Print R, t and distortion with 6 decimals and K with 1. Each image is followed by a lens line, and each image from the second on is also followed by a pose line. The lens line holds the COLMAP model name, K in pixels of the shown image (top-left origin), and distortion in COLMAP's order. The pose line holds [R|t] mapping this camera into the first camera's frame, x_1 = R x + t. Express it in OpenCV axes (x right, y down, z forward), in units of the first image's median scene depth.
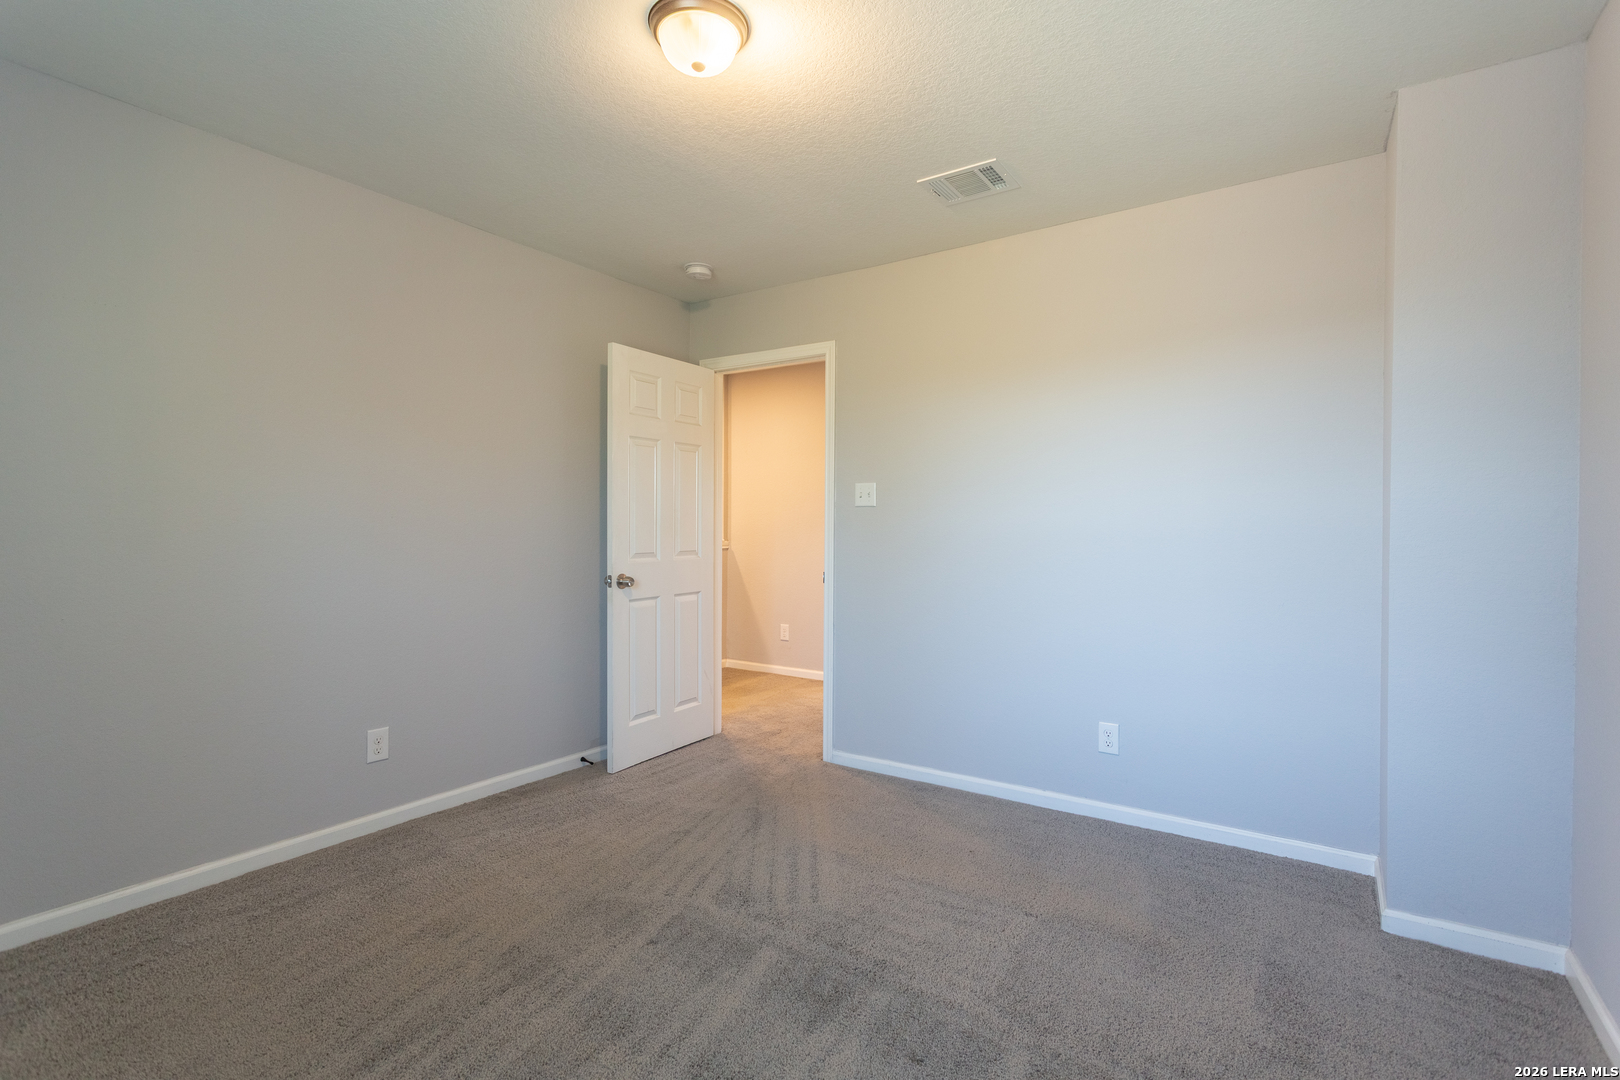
lens RADIAL K [[757.4, 0, 811.5], [0, 757.4, 530.5], [0, 0, 1]] dist [0.002430, 0.000288]
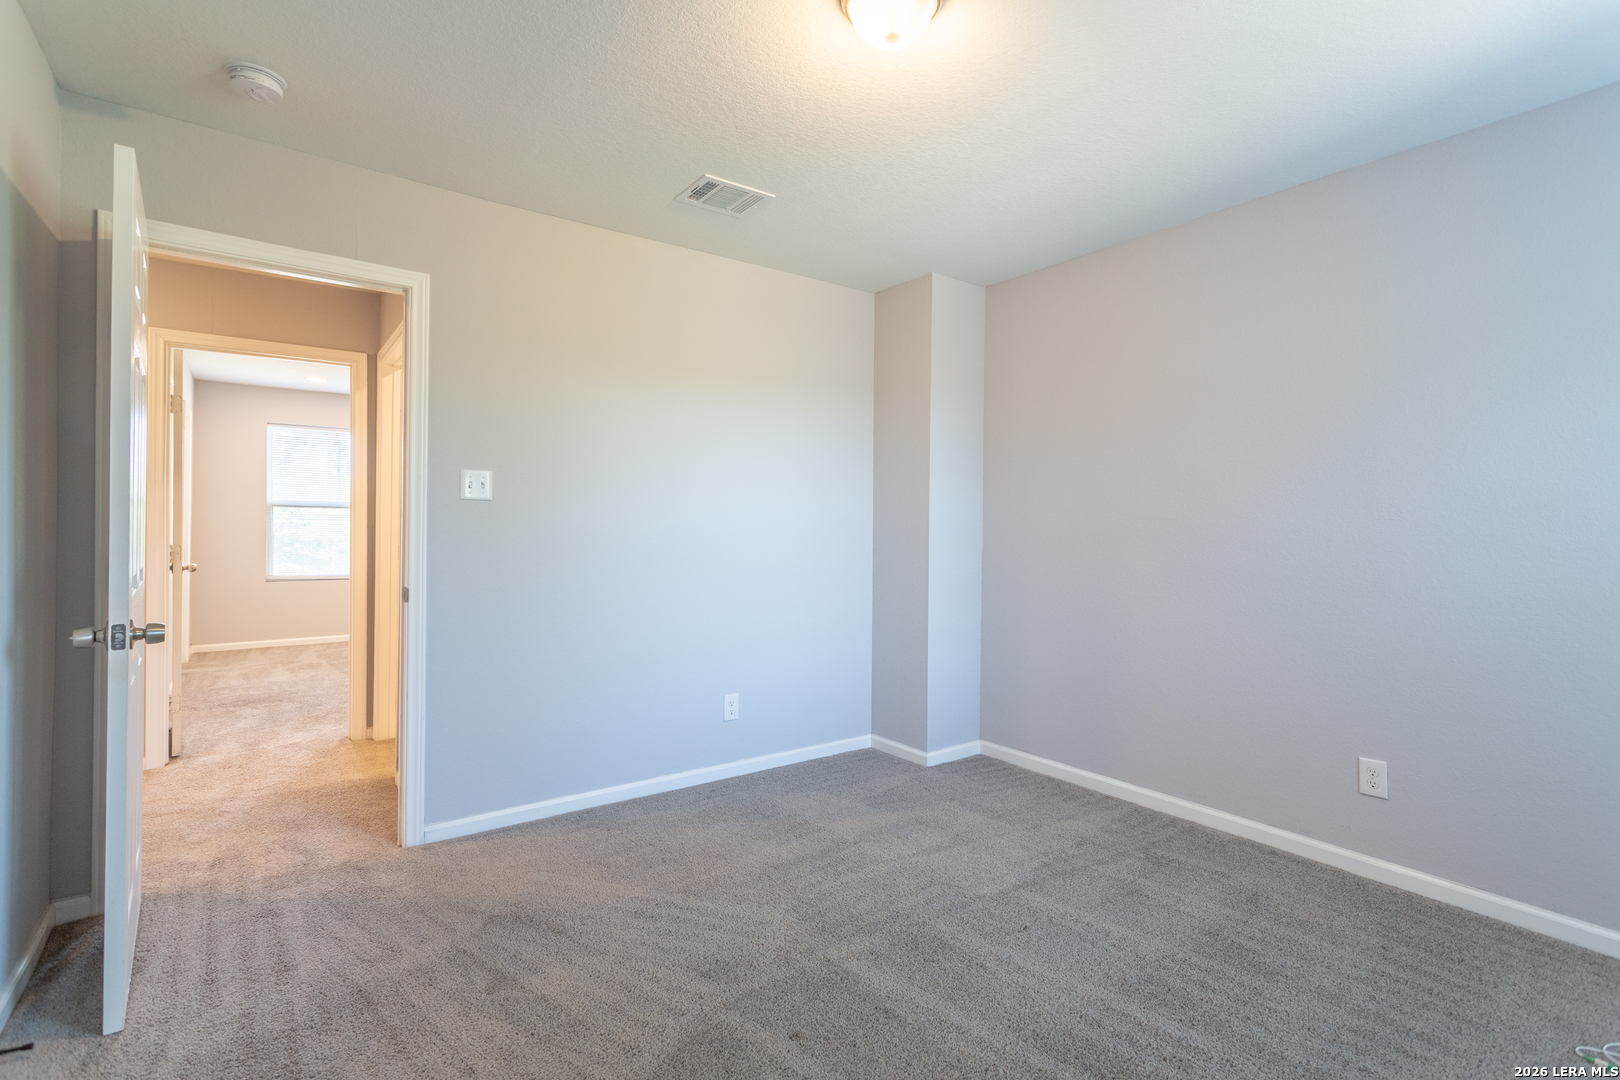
lens RADIAL K [[757.4, 0, 811.5], [0, 757.4, 530.5], [0, 0, 1]] dist [0.002430, 0.000288]
pose [[0.334629, -0.000890, 0.942349, -0.565747], [-0.003732, 0.999990, 0.002270, -0.002723], [-0.942342, -0.004277, 0.334623, 0.413063]]
